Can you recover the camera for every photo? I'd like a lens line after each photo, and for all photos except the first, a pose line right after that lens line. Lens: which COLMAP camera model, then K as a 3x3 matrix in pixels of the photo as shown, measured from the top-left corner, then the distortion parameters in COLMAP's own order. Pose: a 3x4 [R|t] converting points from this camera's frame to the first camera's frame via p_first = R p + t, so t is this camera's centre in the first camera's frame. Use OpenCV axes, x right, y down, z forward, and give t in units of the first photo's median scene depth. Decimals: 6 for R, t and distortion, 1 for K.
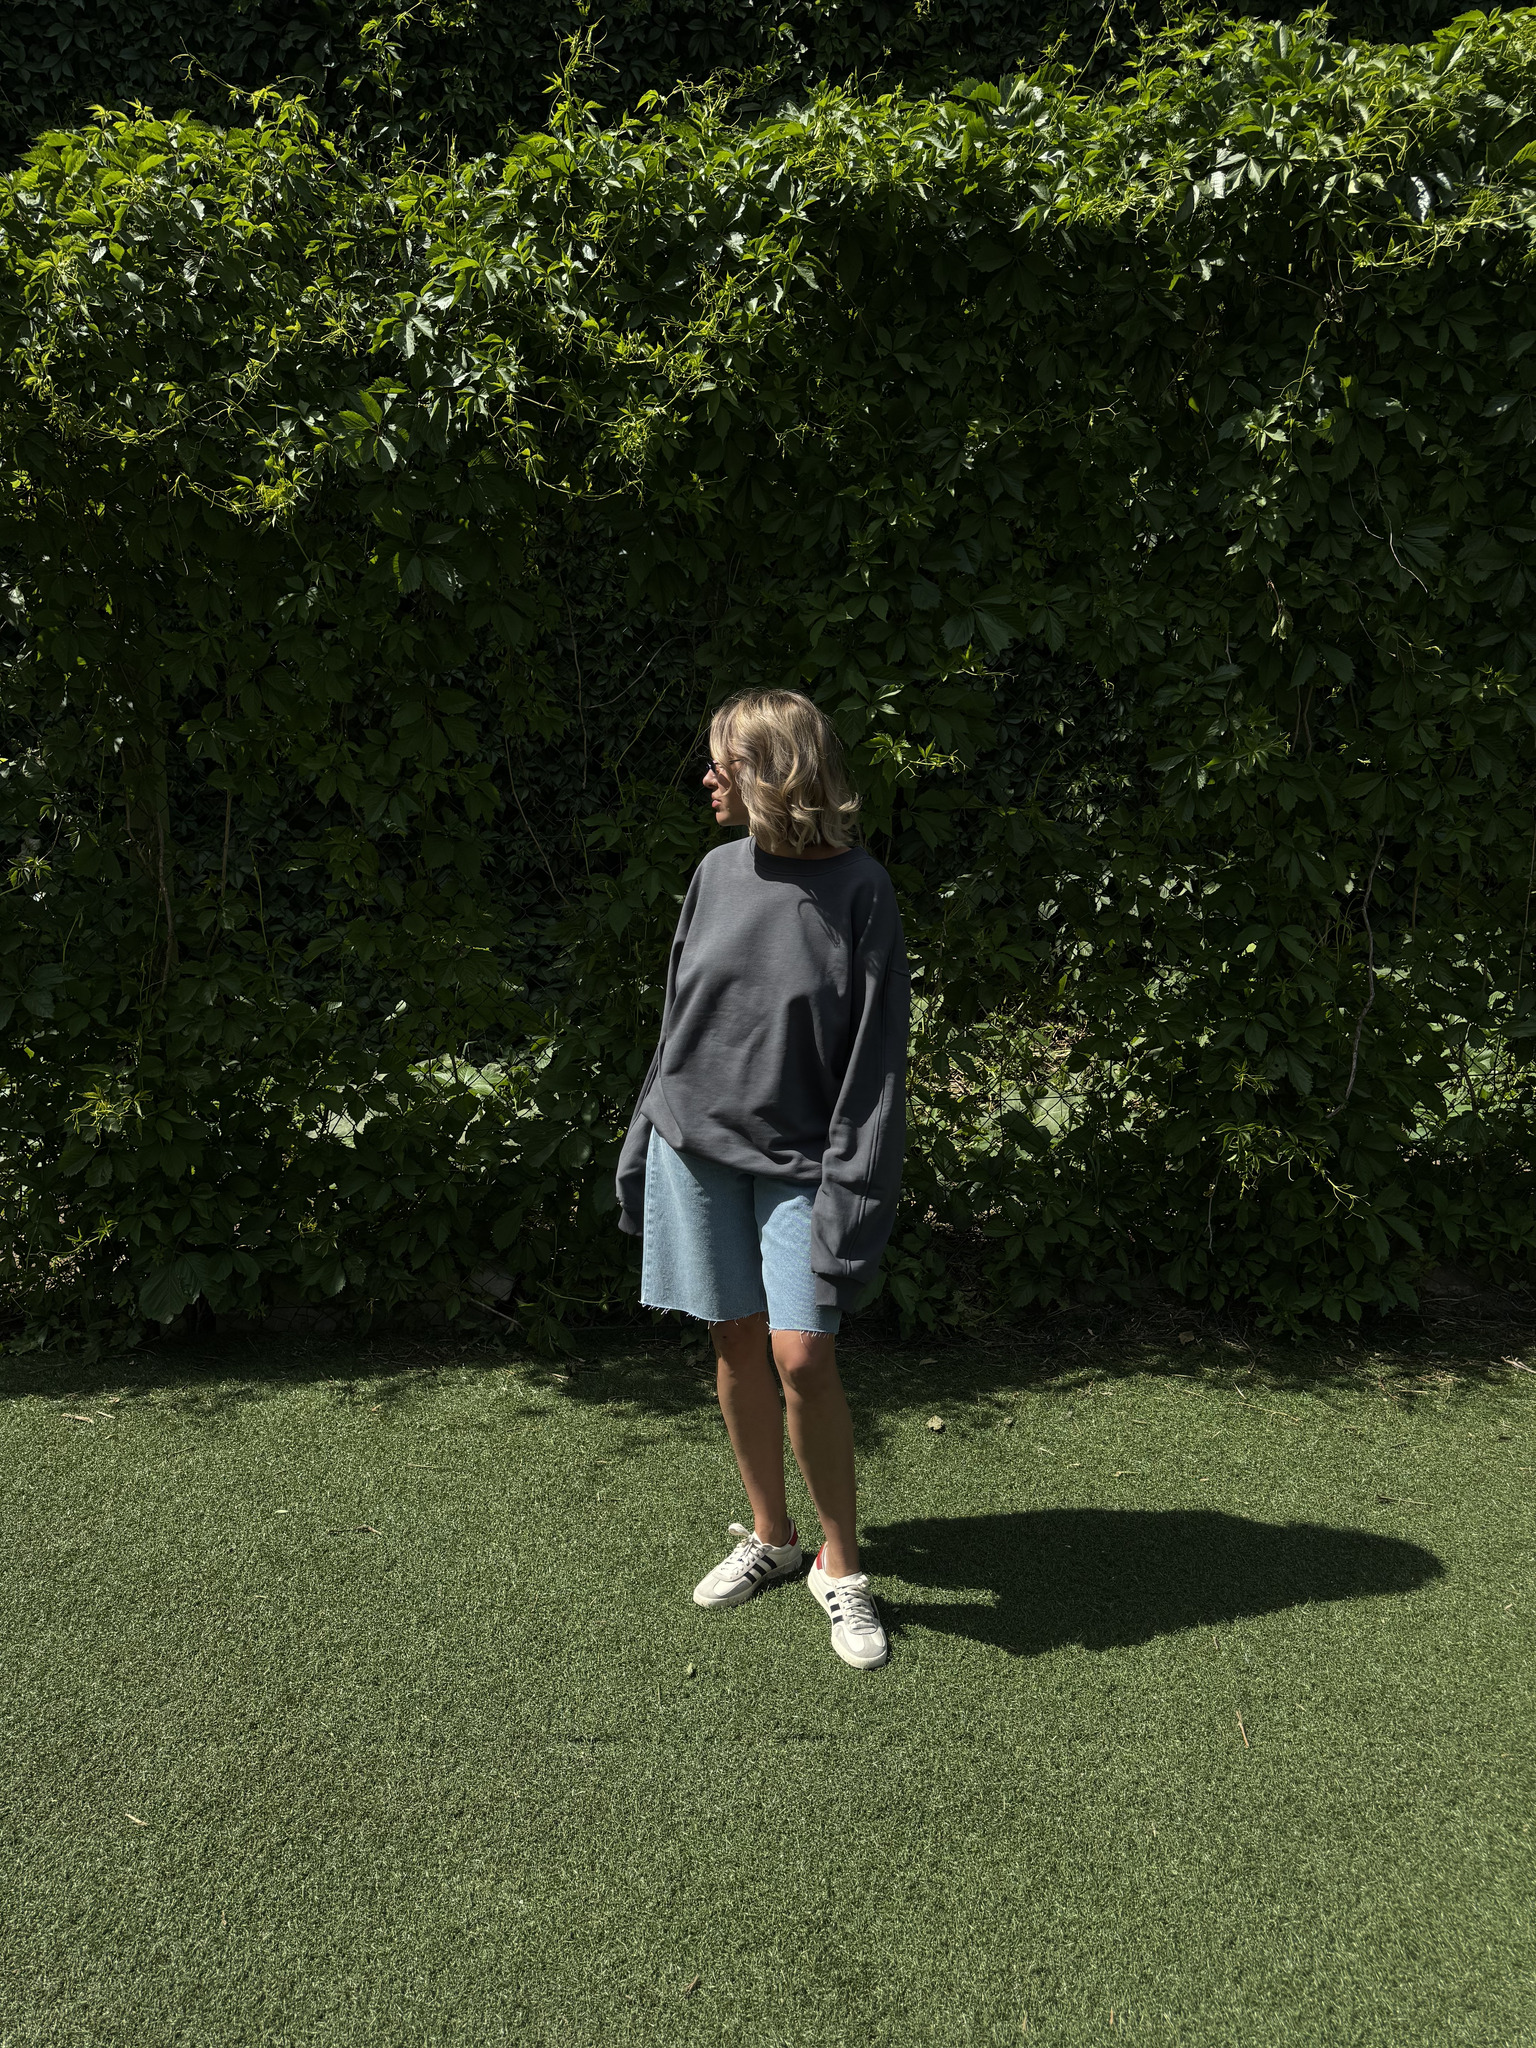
lens RADIAL K [[1404.9, 0, 768.0], [0, 1404.9, 1024.0], [0, 0, 1]] dist [0.074471, -0.099232]
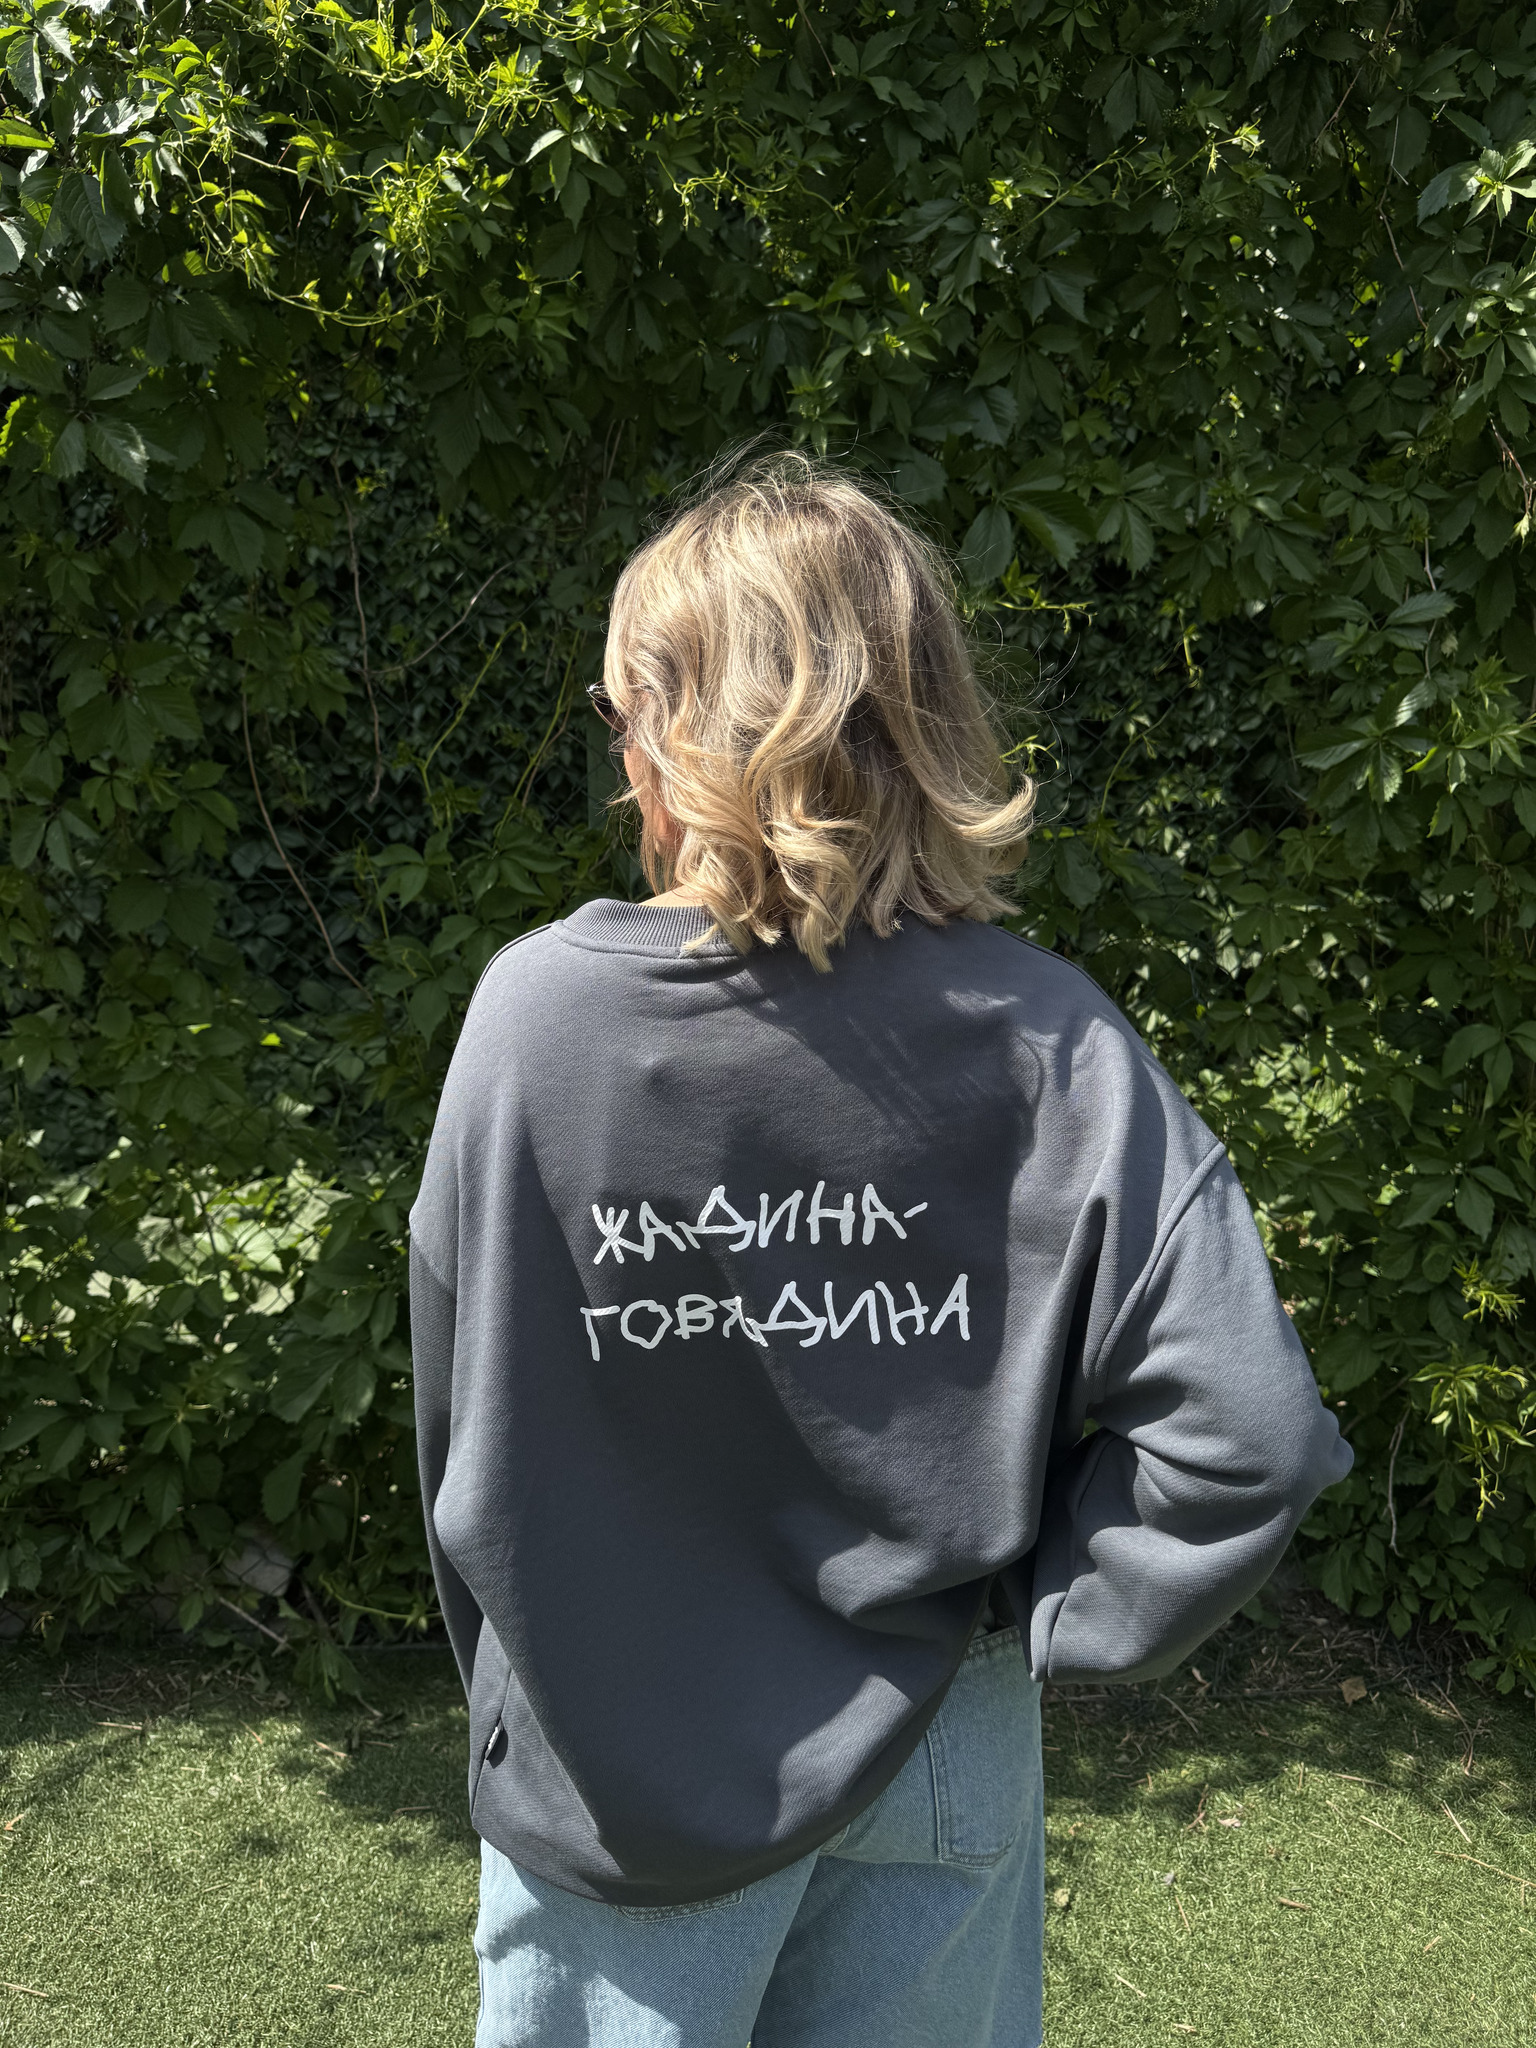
lens RADIAL K [[1435.0, 0, 768.0], [0, 1435.0, 1024.0], [0, 0, 1]] dist [-0.003518, -0.003126]
pose [[0.999385, 0.000912, -0.035053, 0.067477], [-0.001644, 0.999781, -0.020874, -0.058651], [0.035026, 0.020918, 0.999167, 0.391318]]
